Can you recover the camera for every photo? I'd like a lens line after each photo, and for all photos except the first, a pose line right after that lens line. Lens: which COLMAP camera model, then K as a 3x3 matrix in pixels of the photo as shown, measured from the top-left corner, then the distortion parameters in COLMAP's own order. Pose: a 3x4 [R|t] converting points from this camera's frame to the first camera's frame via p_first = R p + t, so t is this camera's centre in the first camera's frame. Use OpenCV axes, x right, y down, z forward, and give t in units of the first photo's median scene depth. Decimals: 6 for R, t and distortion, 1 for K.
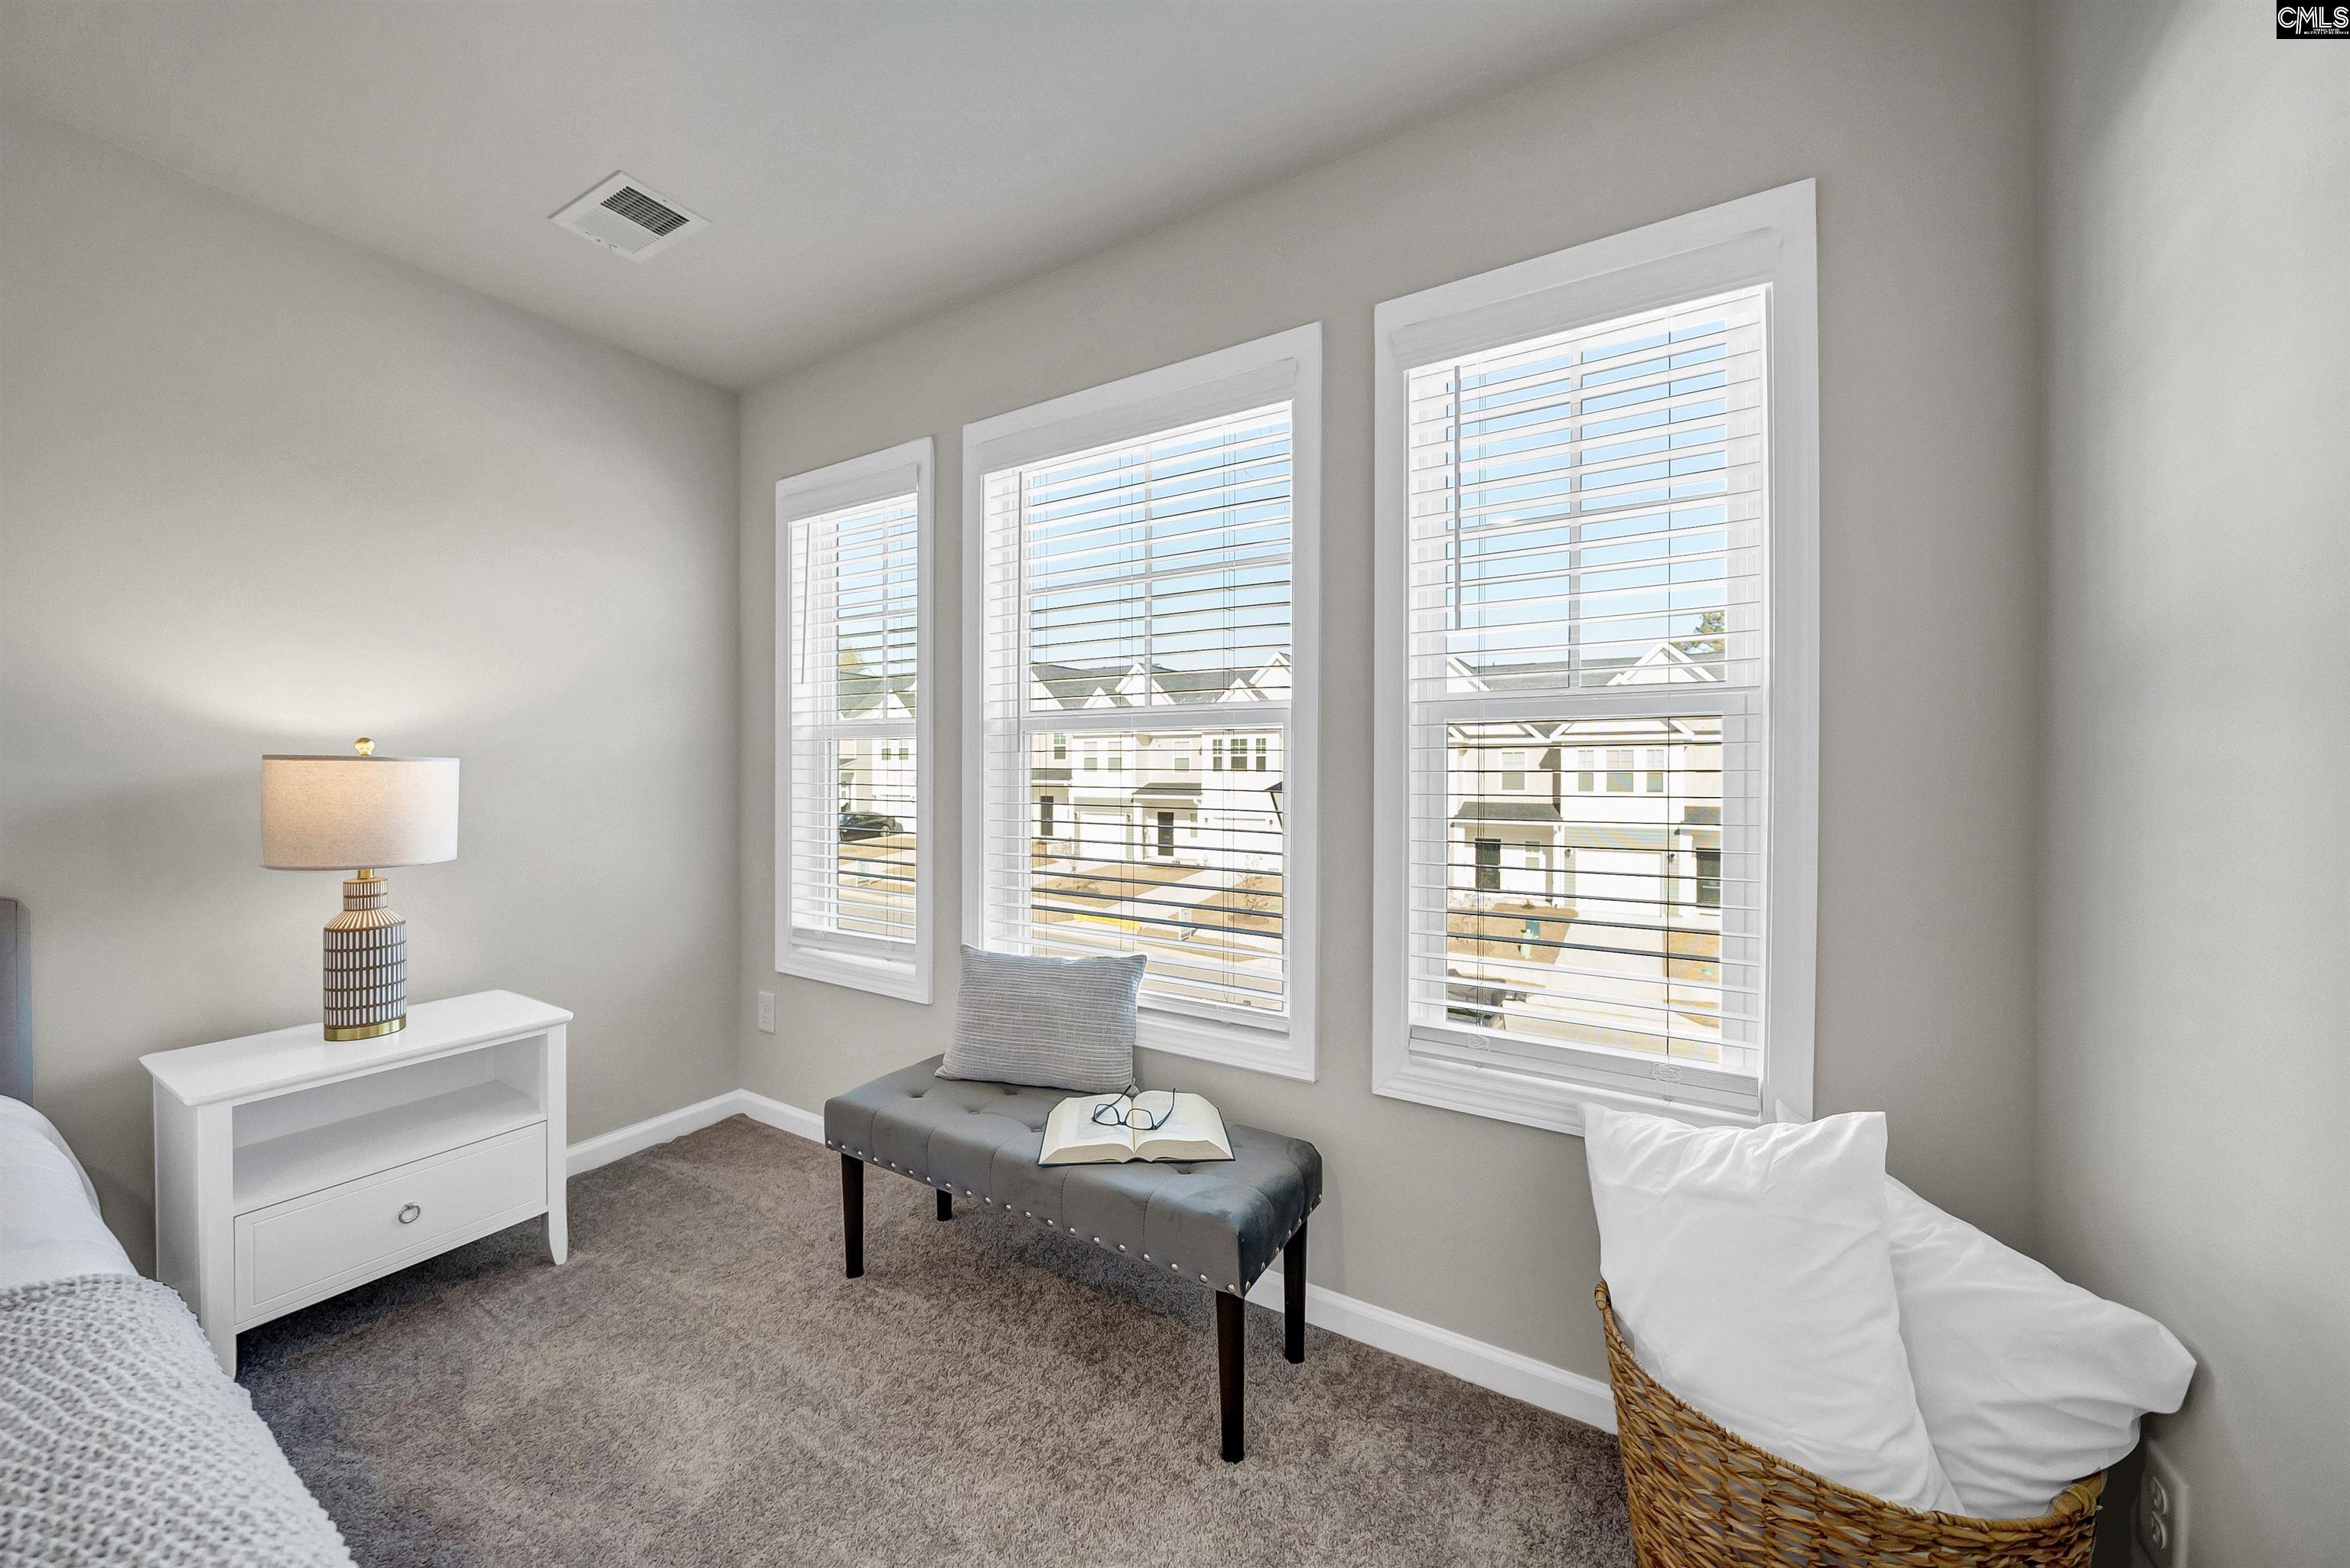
lens RADIAL K [[859.6, 0, 1147.4], [0, 859.6, 784.2], [0, 0, 1]] dist [-0.006215, -0.000061]
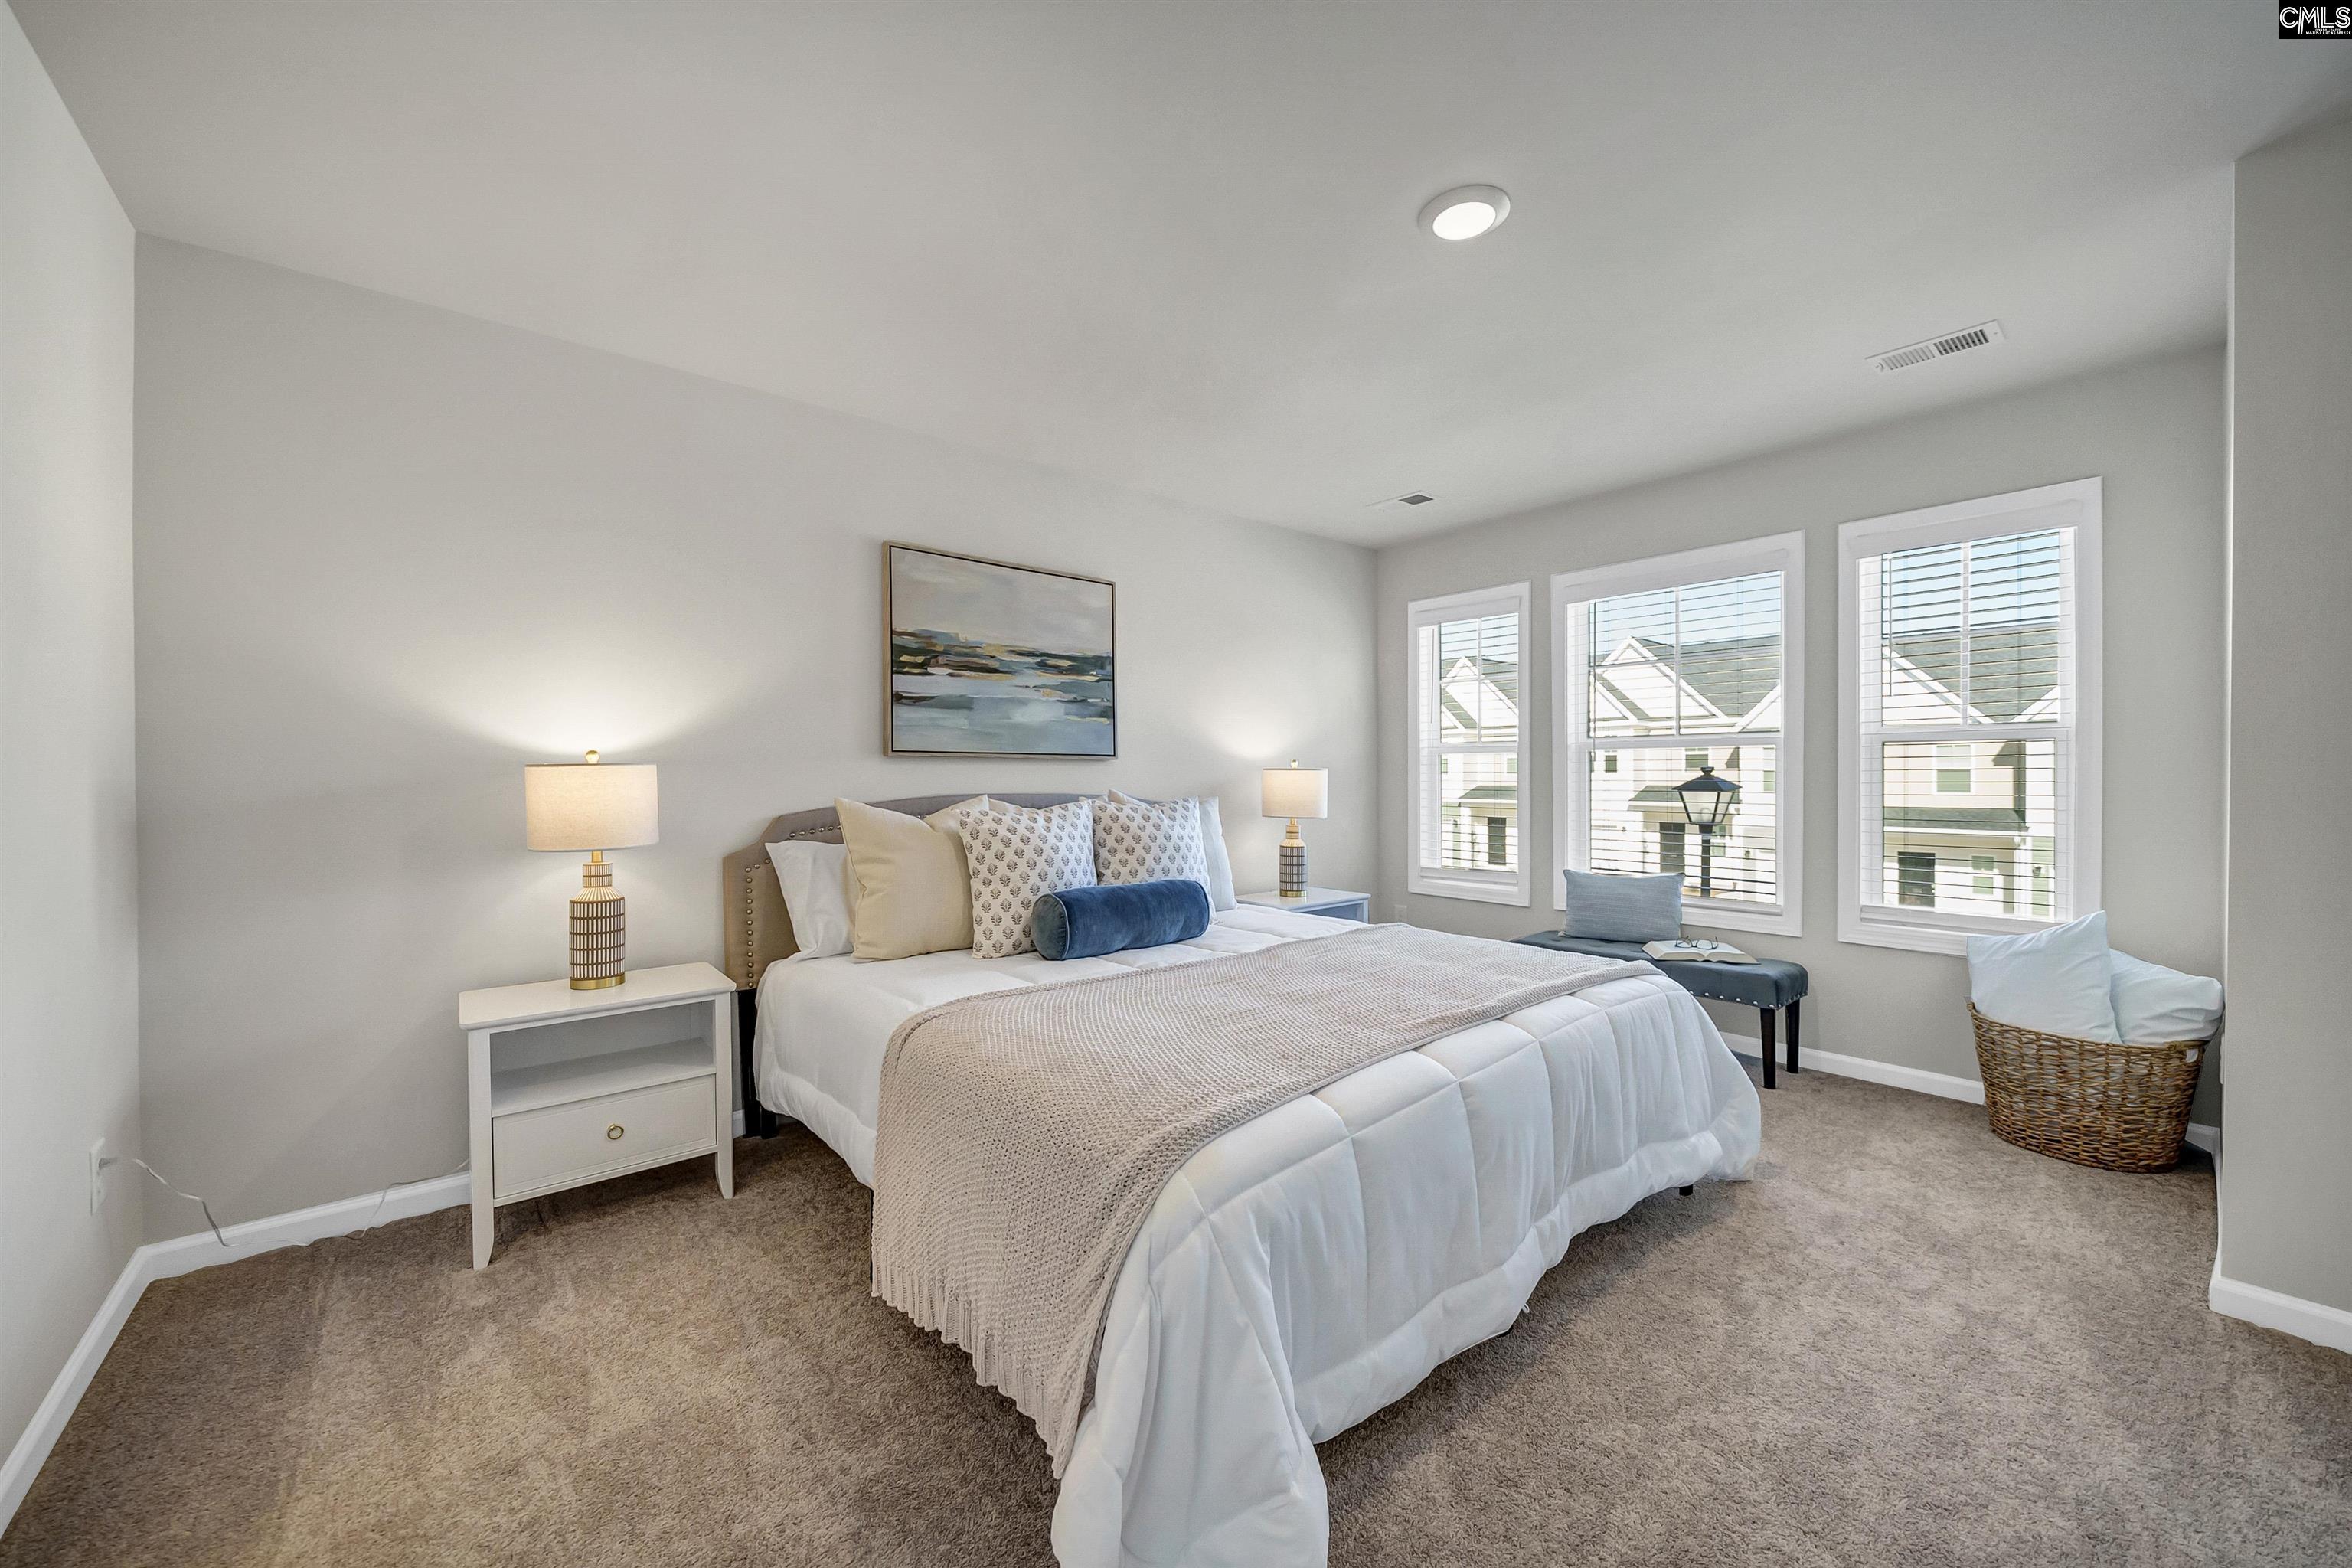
lens RADIAL K [[901.2, 0, 1180.7], [0, 901.2, 790.4], [0, 0, 1]] dist [-0.002067, -0.000400]
pose [[0.952839, -0.002832, -0.303462, -0.519124], [0.003609, 0.999991, 0.001997, 0.018256], [0.303453, -0.002998, 0.952842, -1.341783]]
